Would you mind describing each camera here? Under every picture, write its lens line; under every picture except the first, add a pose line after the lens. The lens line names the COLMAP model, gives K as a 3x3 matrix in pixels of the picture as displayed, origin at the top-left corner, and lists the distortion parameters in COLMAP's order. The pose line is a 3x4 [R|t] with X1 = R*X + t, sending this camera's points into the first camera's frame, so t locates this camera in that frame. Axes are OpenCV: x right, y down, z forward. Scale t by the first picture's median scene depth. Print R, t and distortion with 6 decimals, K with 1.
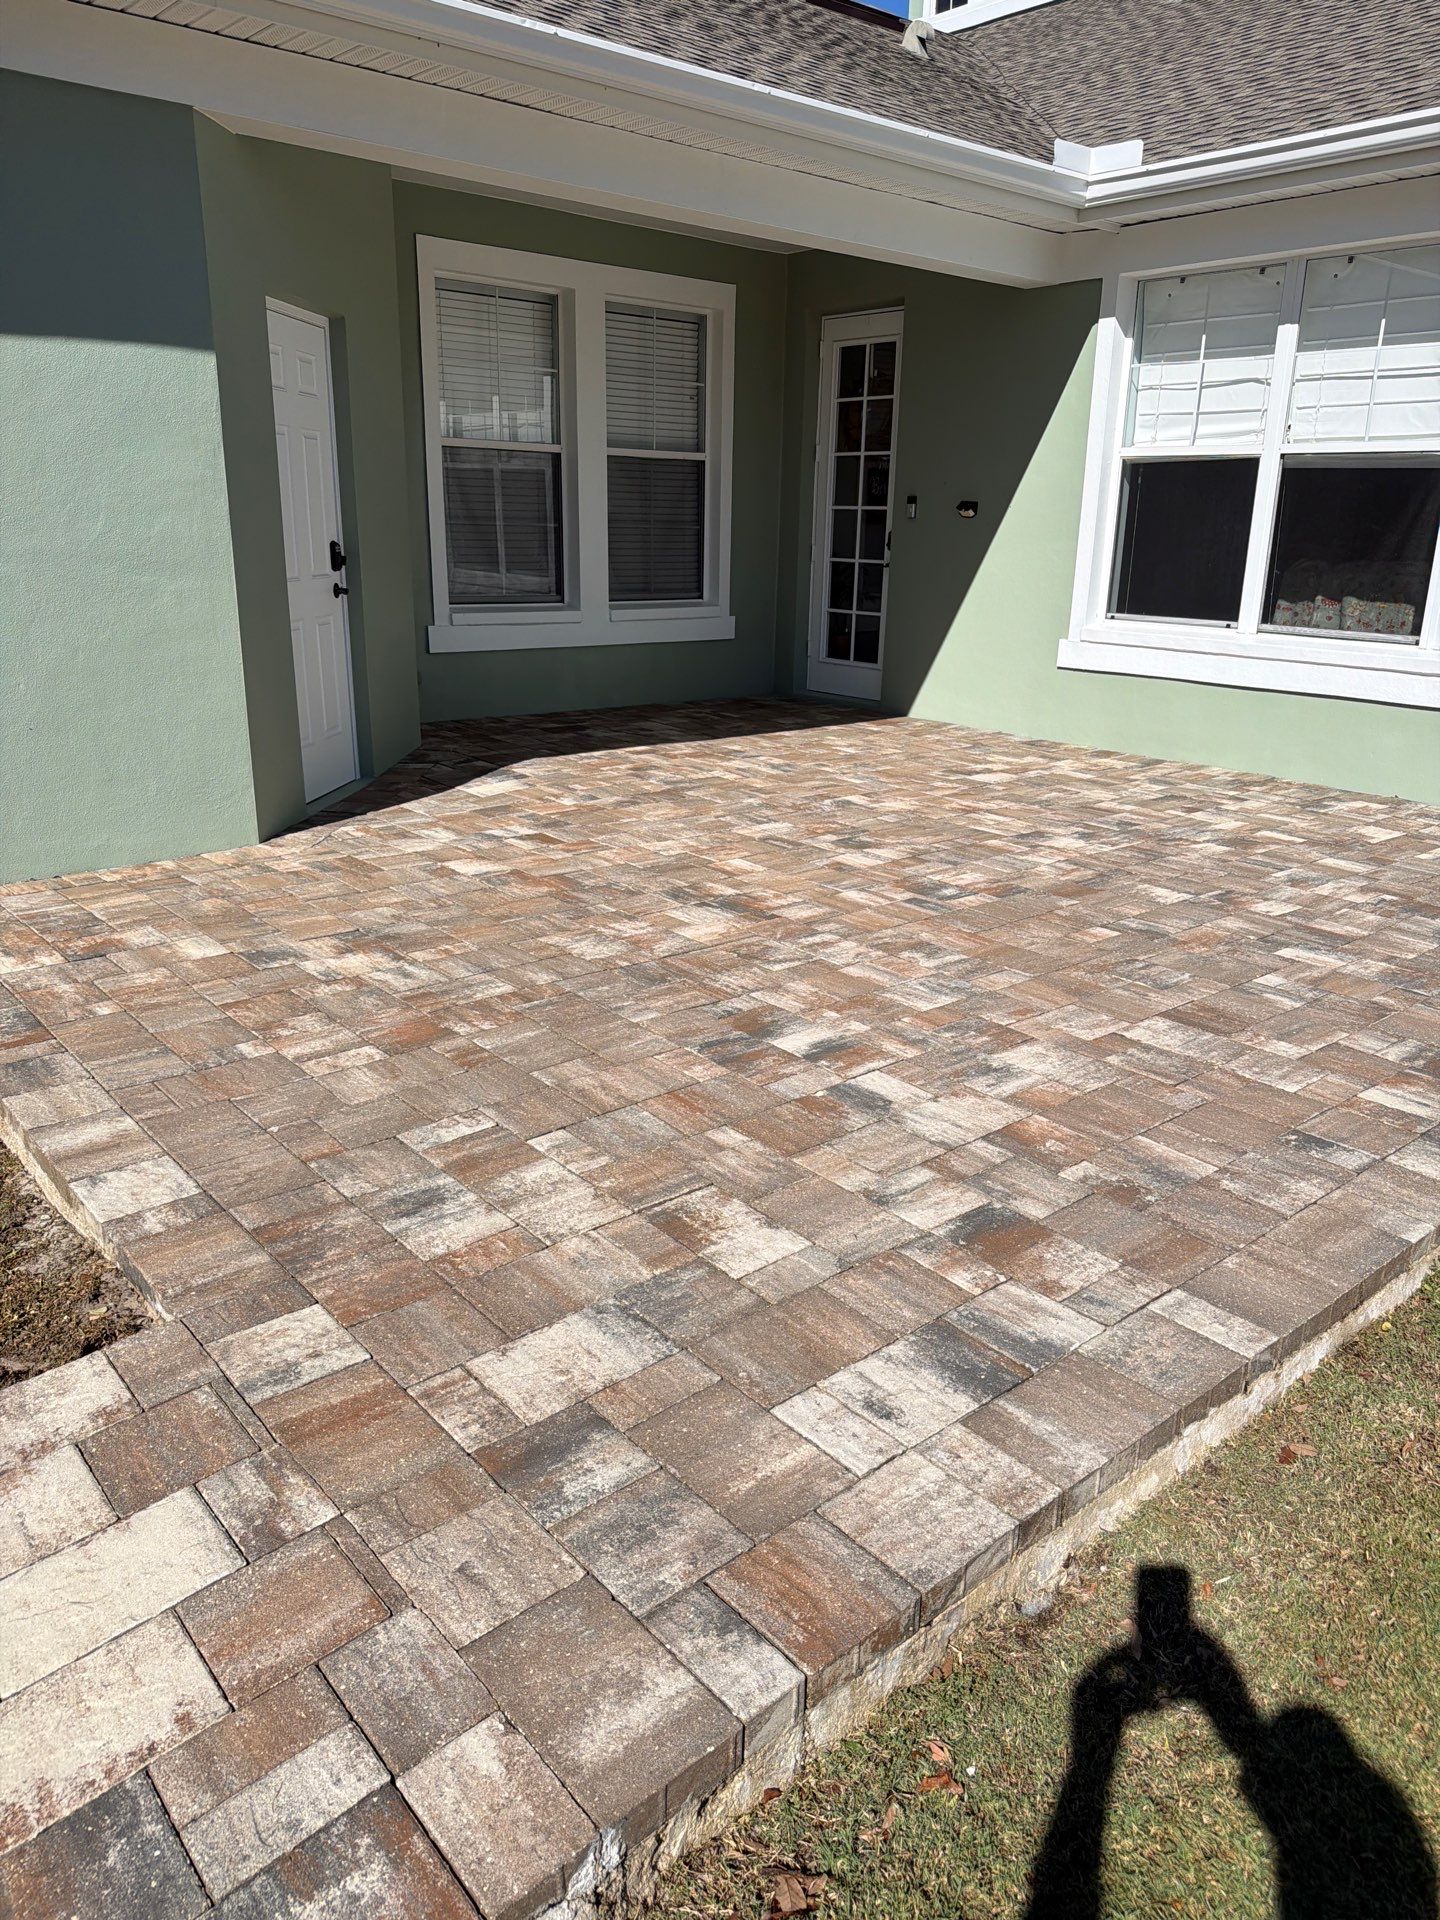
lens RADIAL K [[1361.0, 0, 736.4], [0, 1361.0, 950.2], [0, 0, 1]] dist [0.045329, -0.040802]
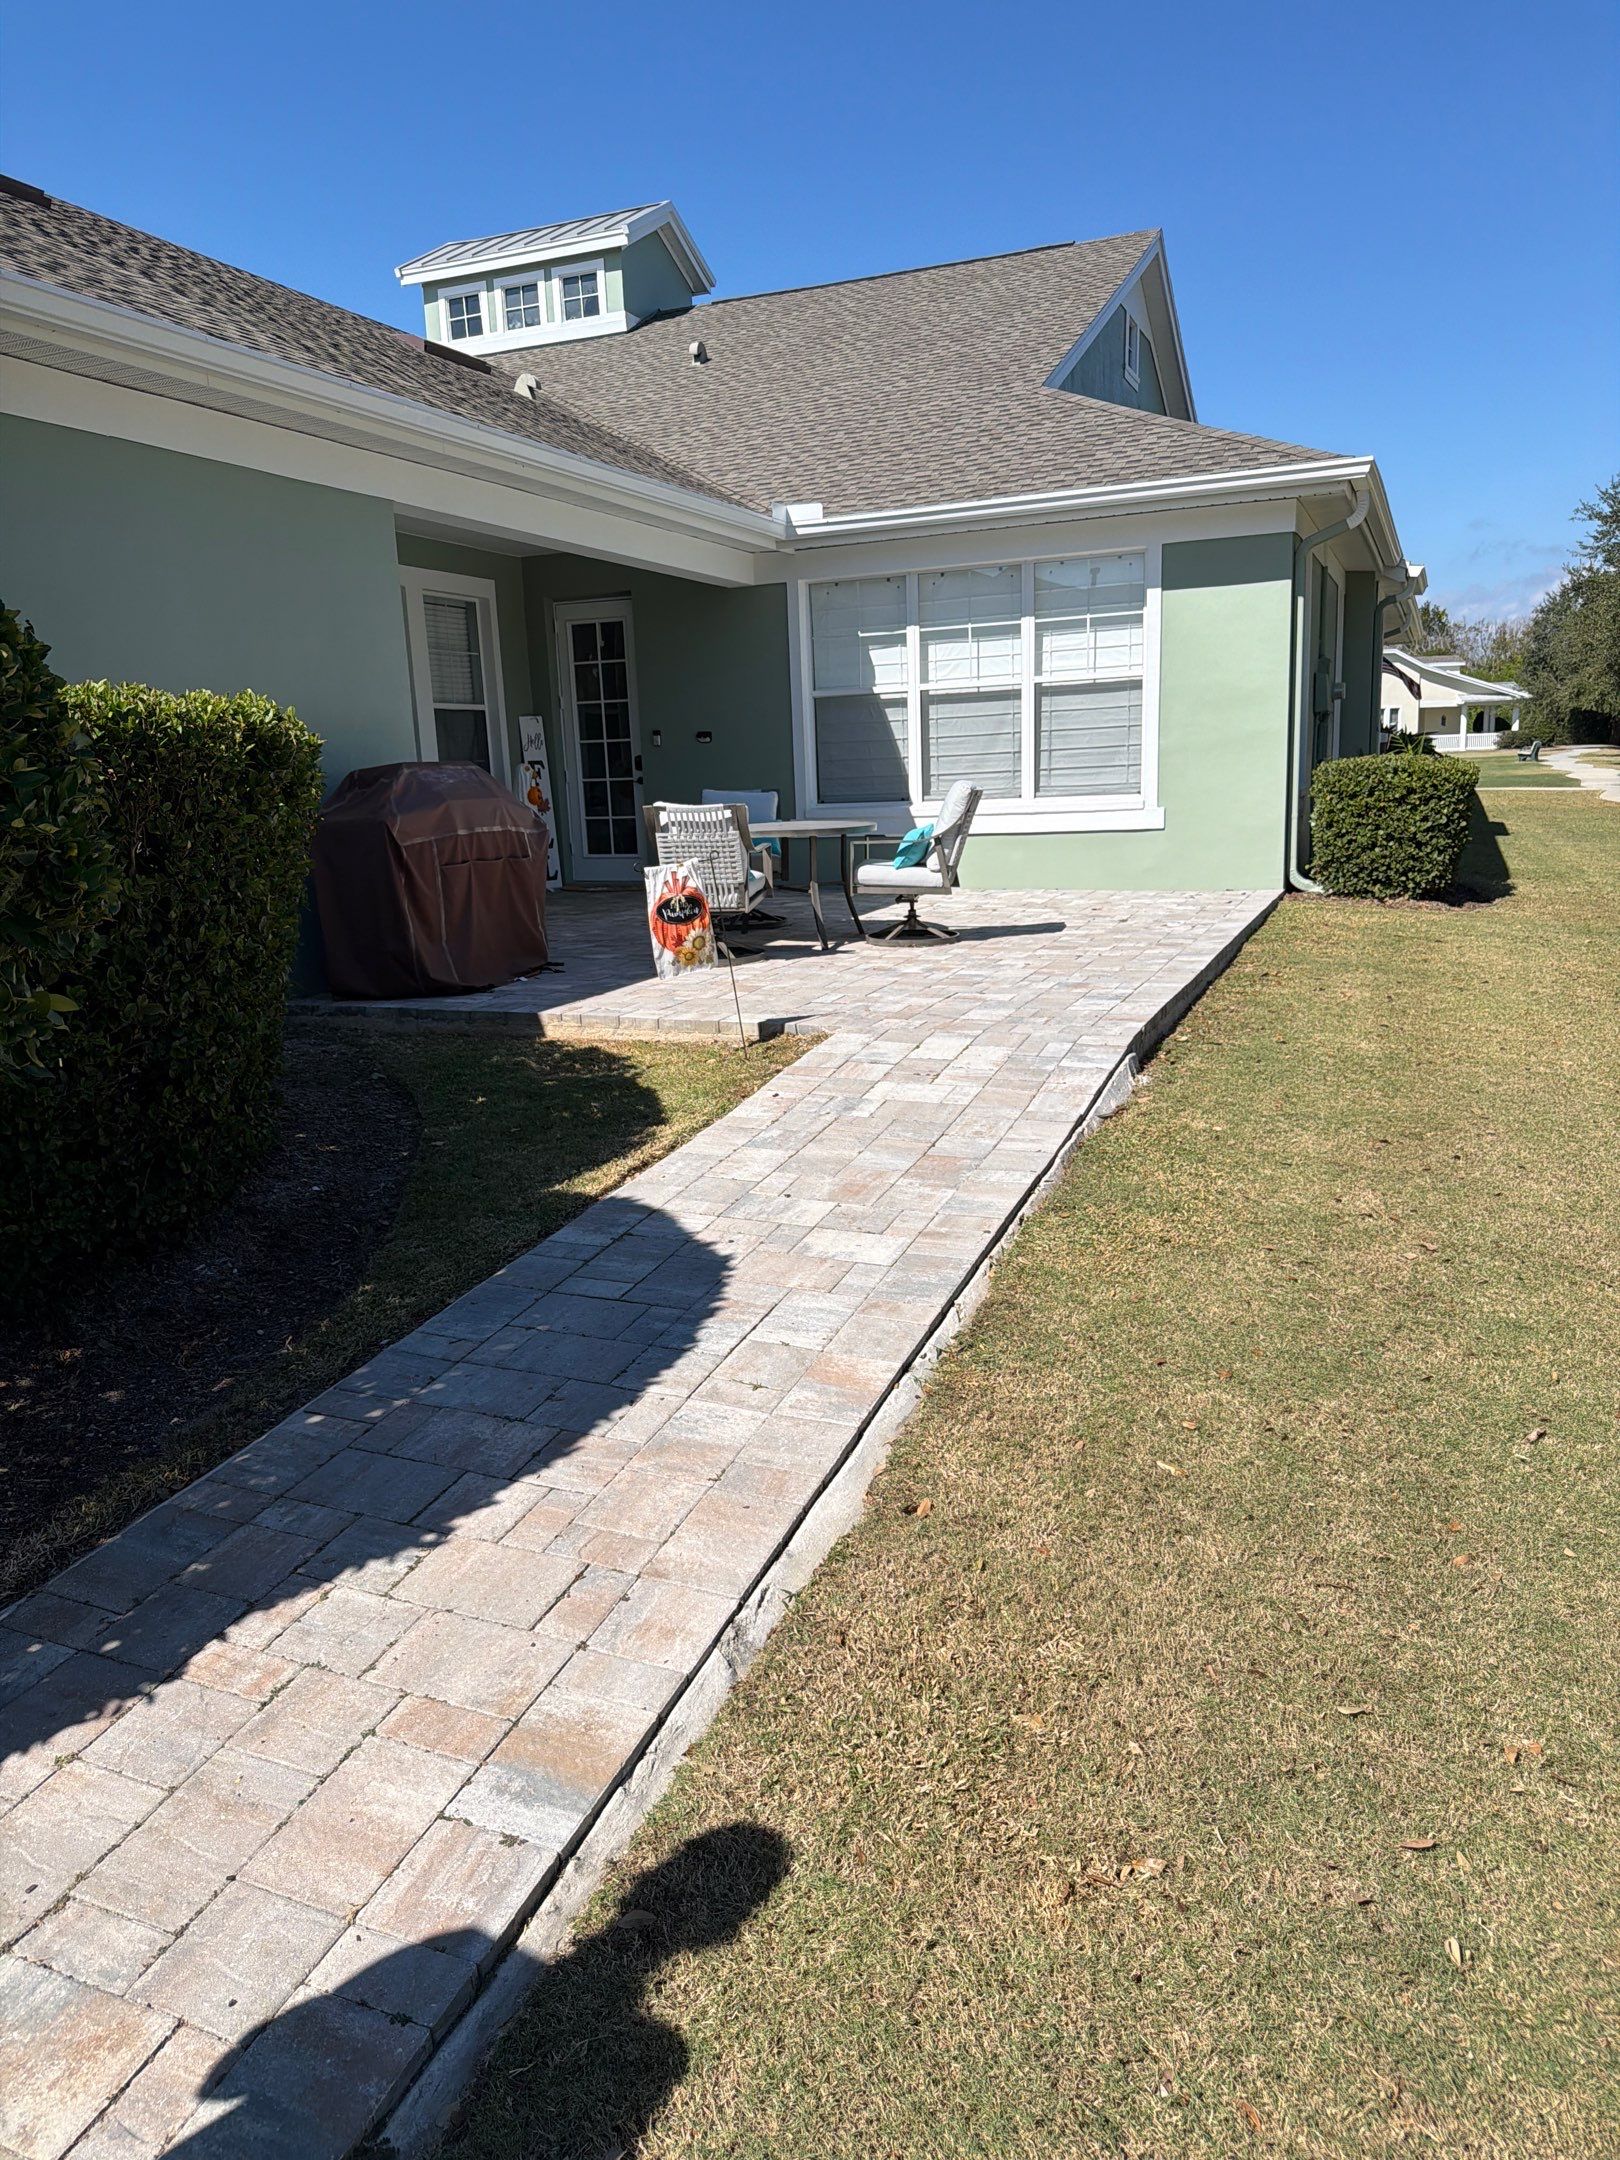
lens RADIAL K [[1531.1, 0, 813.1], [0, 1531.1, 1094.2], [0, 0, 1]] dist [0.045329, -0.040802]
pose [[0.889759, -0.151195, 0.430660, -0.618621], [0.193890, 0.979381, -0.056744, 0.196377], [-0.413201, 0.133989, 0.900729, -0.547779]]
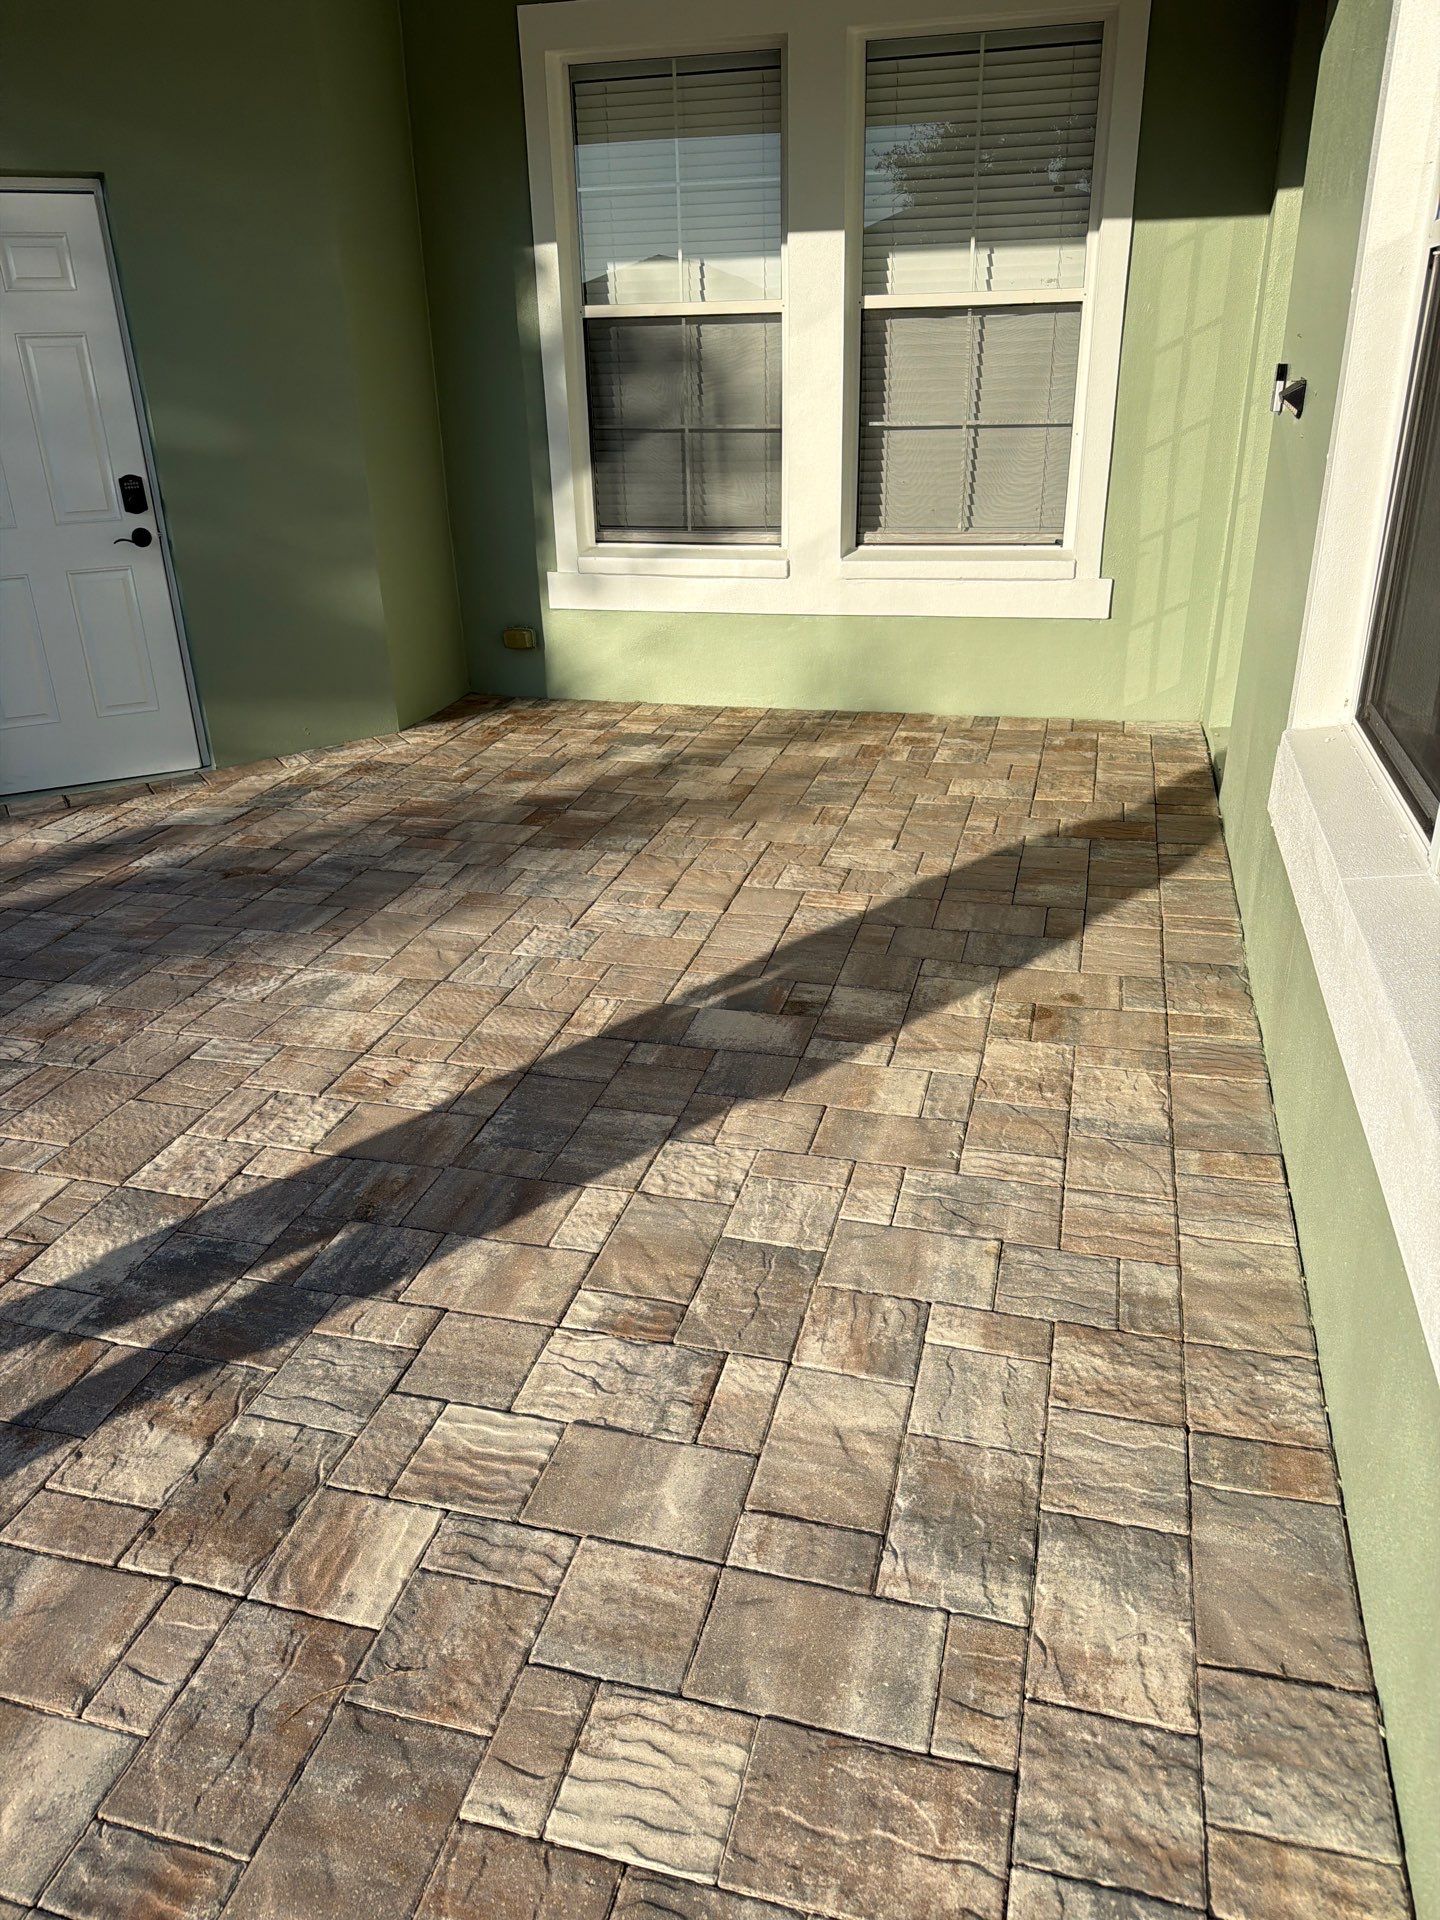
lens RADIAL K [[1361.0, 0, 710.5], [0, 1361.0, 964.7], [0, 0, 1]] dist [0.045329, -0.040802]
pose [[0.548791, 0.309983, -0.776362, 0.603822], [-0.219650, 0.949546, 0.223866, -0.281989], [0.806587, 0.047672, 0.589191, 0.817359]]
